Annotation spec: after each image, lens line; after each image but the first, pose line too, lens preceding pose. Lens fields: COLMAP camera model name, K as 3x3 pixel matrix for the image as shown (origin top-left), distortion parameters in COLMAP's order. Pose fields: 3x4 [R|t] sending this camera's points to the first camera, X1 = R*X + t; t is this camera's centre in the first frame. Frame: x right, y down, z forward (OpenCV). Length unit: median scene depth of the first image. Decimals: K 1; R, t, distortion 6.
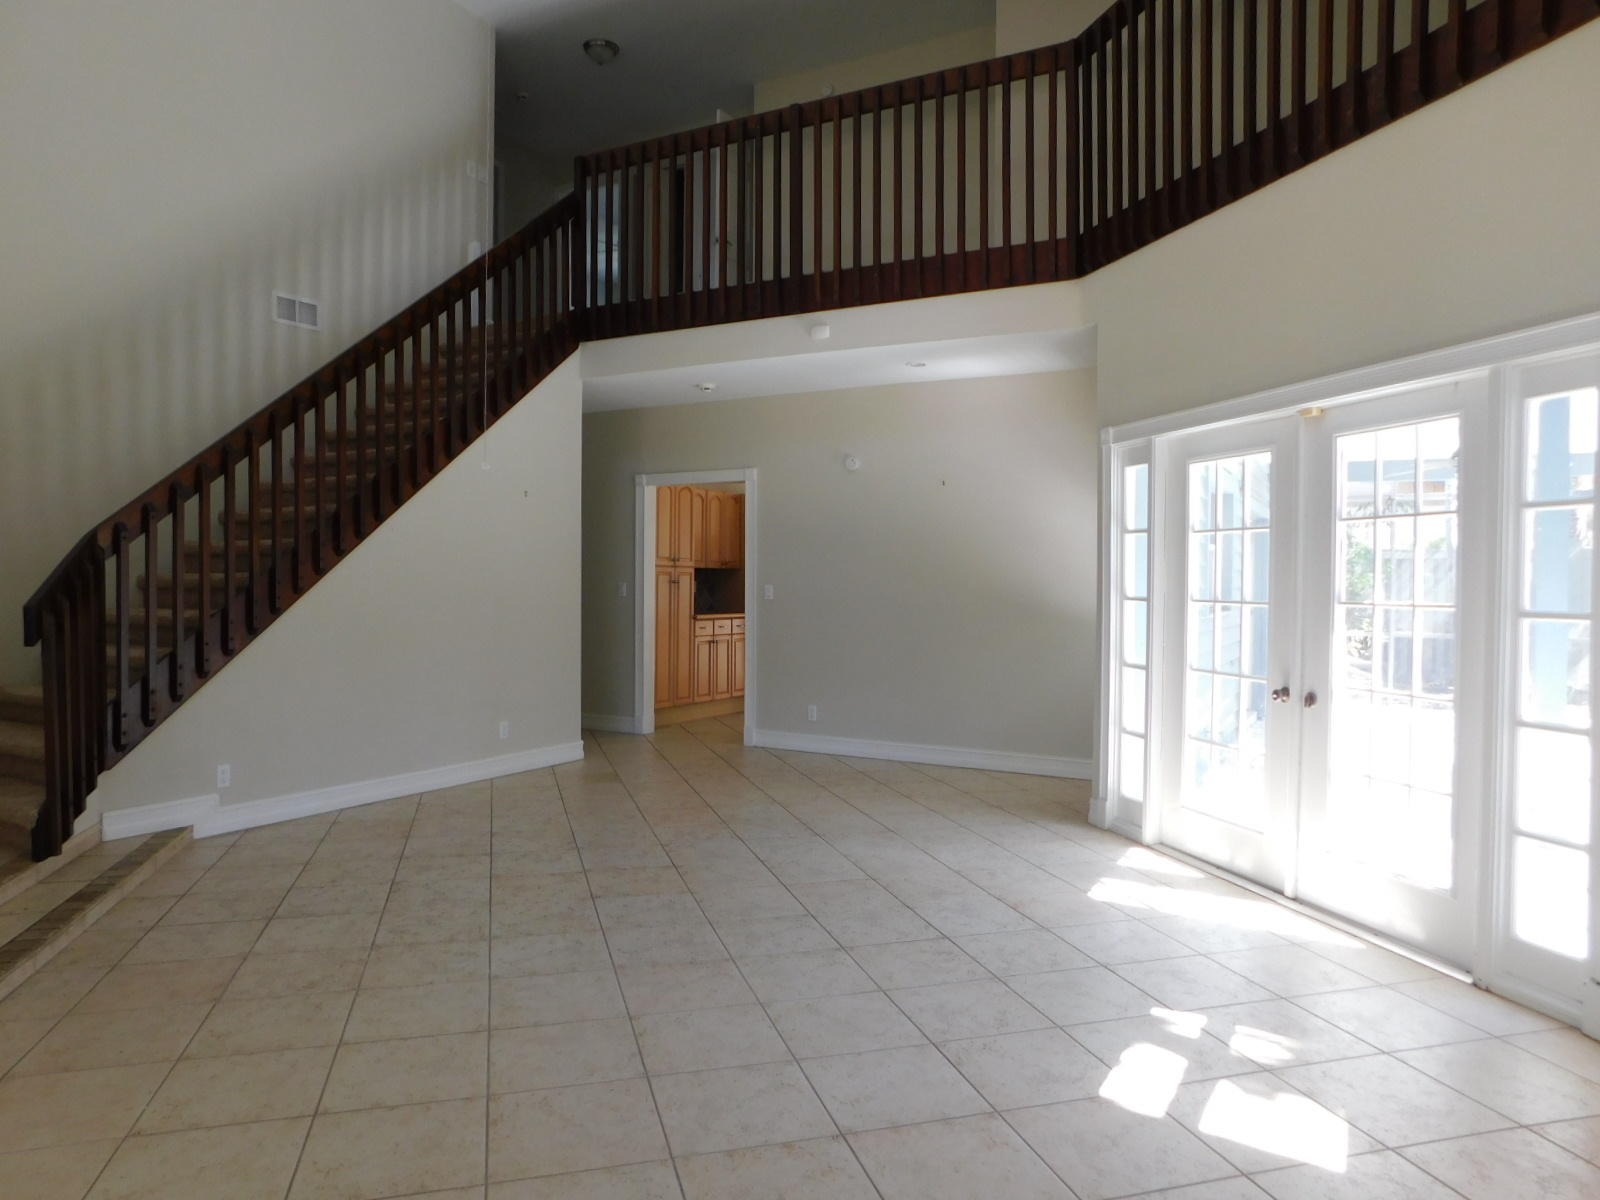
lens RADIAL K [[1059.1, 0, 803.5], [0, 1059.1, 617.6], [0, 0, 1]] dist [-0.062920, 0.039229]
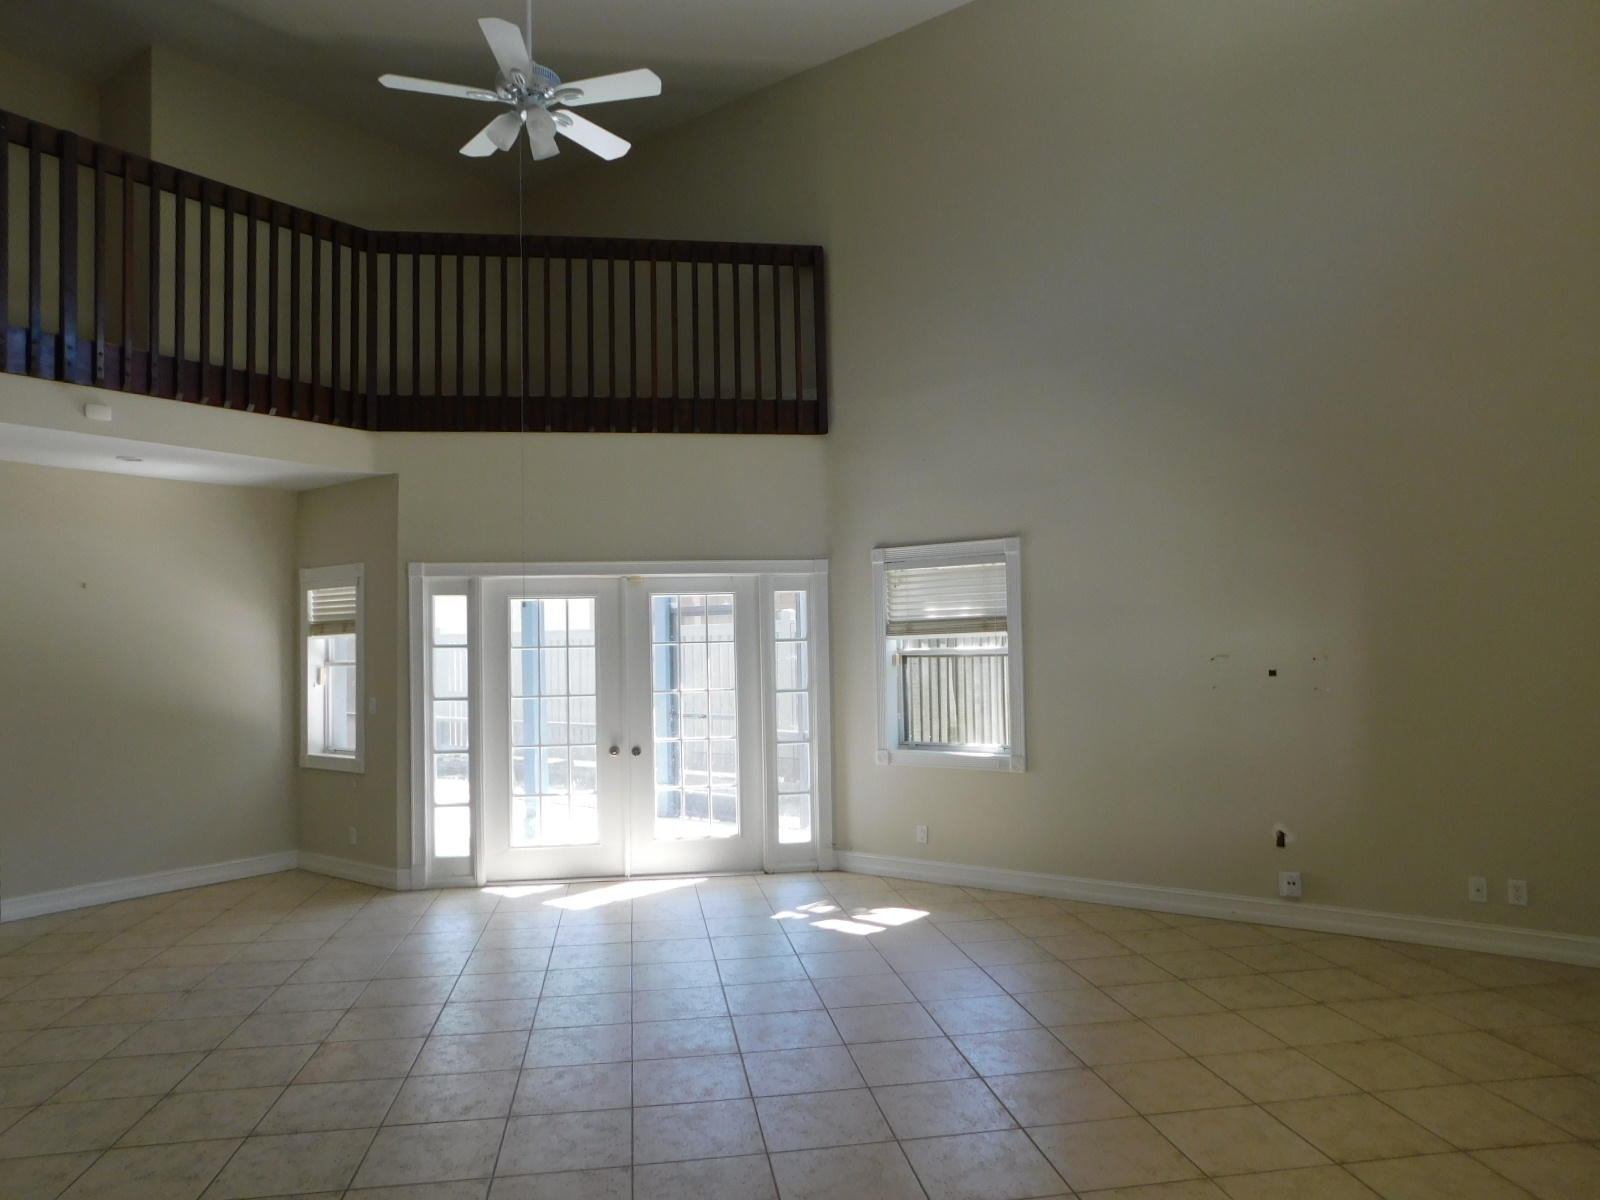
lens RADIAL K [[1054.6, 0, 807.8], [0, 1054.6, 597.1], [0, 0, 1]] dist [-0.066791, 0.056275]
pose [[0.122520, 0.032163, 0.991945, -1.111371], [0.056987, 0.997598, -0.039385, -0.081677], [-0.990829, 0.061354, 0.120393, 0.501749]]
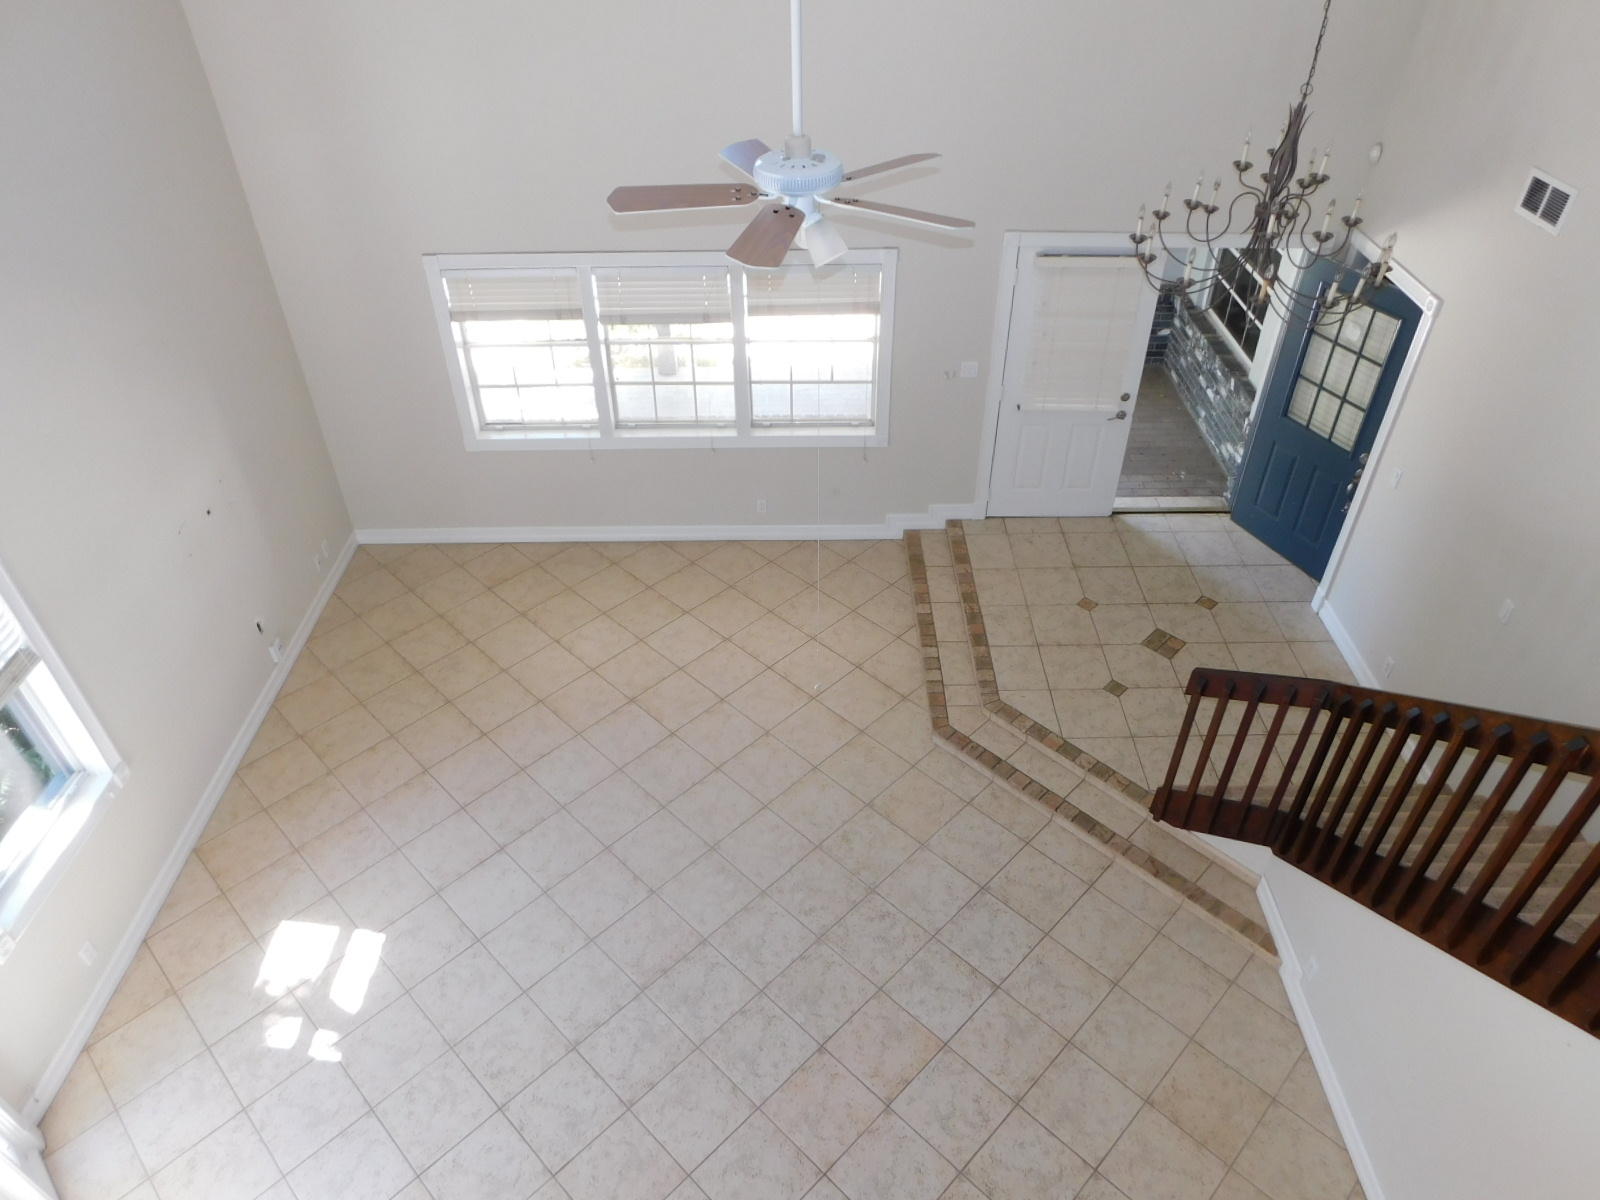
lens RADIAL K [[1054.6, 0, 807.8], [0, 1054.6, 597.1], [0, 0, 1]] dist [-0.066791, 0.056275]
pose [[-0.871680, 0.304274, -0.384175, 0.094719], [-0.020148, 0.760999, 0.648440, -0.812812], [0.489661, 0.572973, -0.657217, 1.430701]]
